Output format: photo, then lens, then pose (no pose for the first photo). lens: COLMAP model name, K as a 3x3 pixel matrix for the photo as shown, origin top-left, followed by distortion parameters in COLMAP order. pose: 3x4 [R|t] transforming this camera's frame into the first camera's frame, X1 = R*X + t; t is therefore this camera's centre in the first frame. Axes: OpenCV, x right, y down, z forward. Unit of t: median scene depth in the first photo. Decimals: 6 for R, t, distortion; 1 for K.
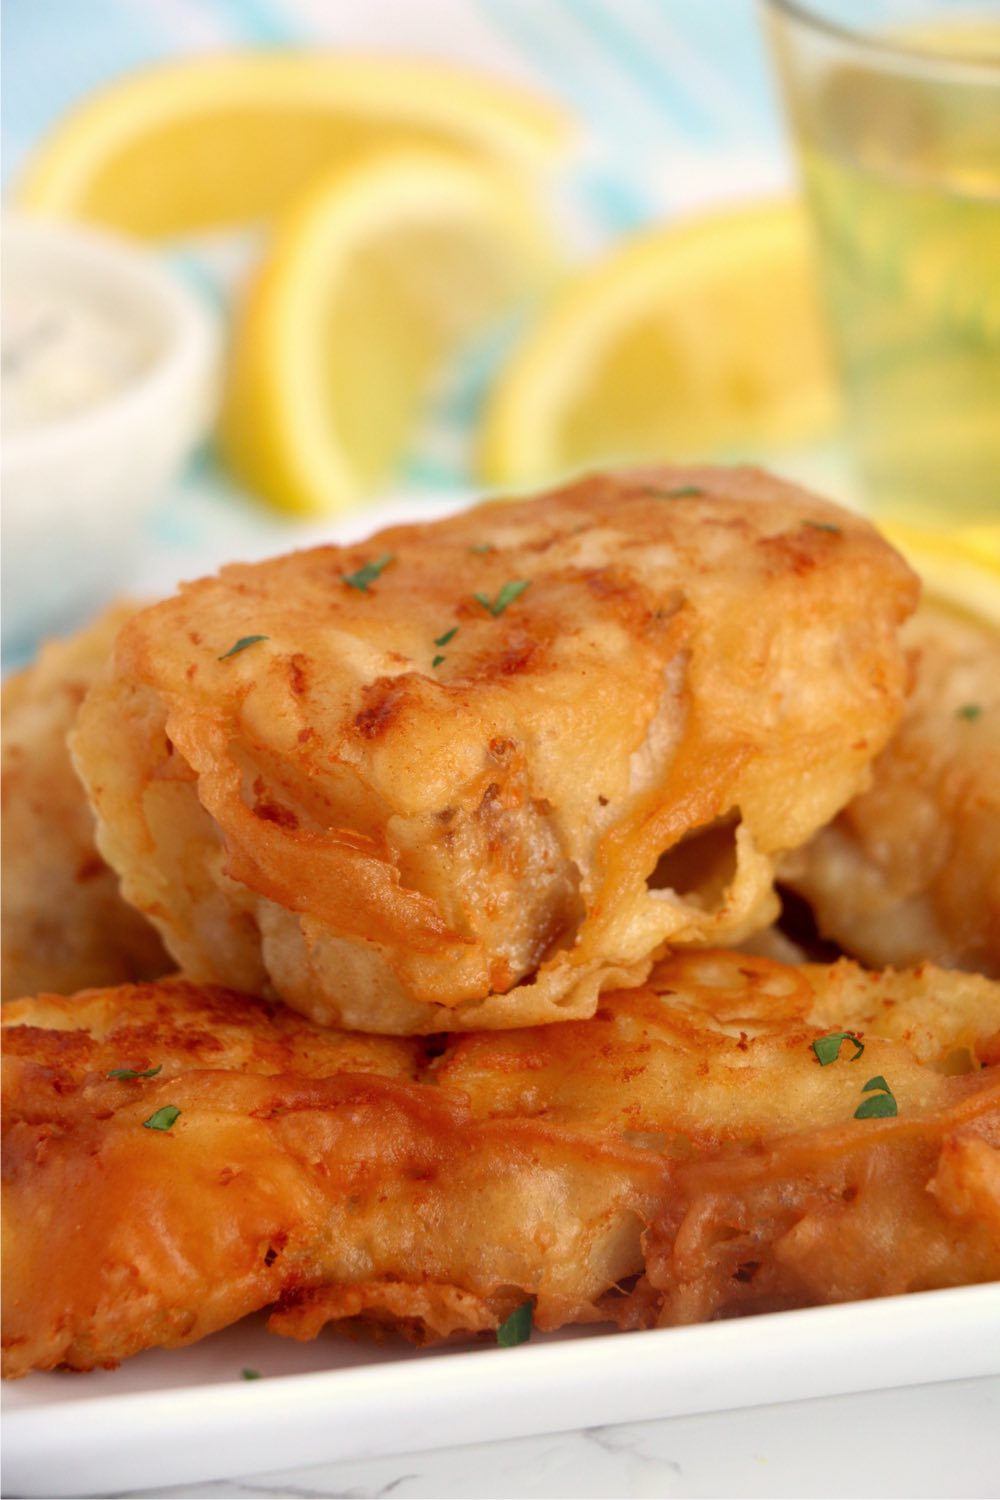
lens RADIAL K [[8343.4, 0, 496.3], [0, 8343.4, 747.6], [0, 0, 1]] dist [0.606707, 0.000000]
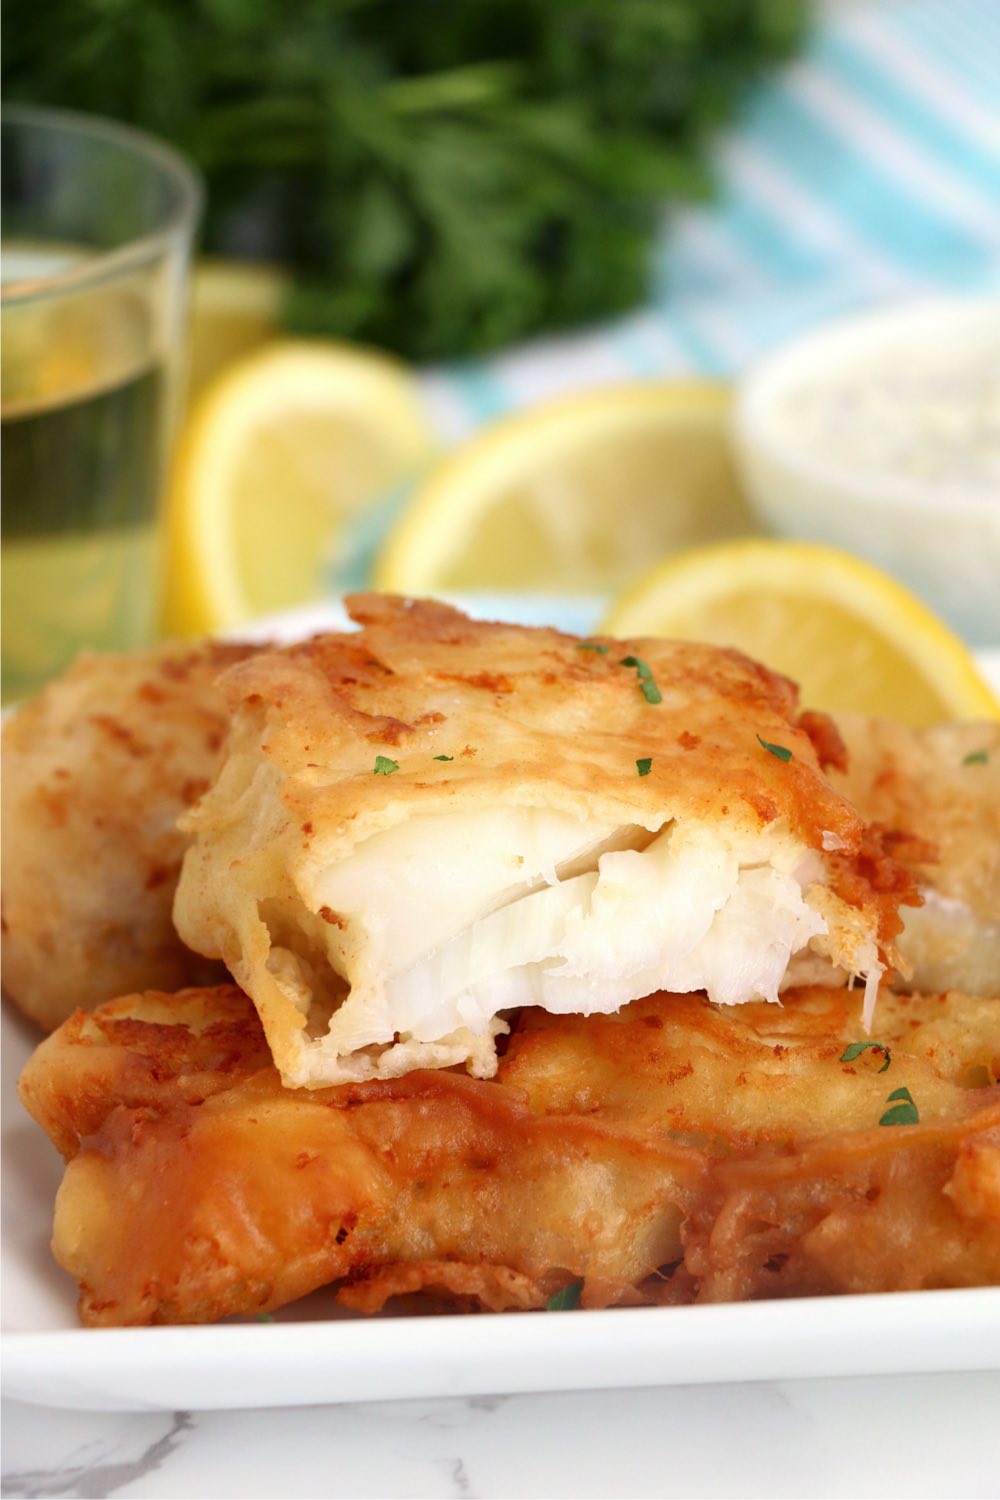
lens RADIAL K [[6153.8, 0, 460.5], [0, 6153.8, 707.1], [0, 0, 1]] dist [0.390086, 0.000000]
pose [[0.999116, 0.027122, -0.032106, 0.012613], [-0.027945, 0.999285, -0.025472, 0.011916], [0.031393, 0.026347, 0.999160, 0.190800]]
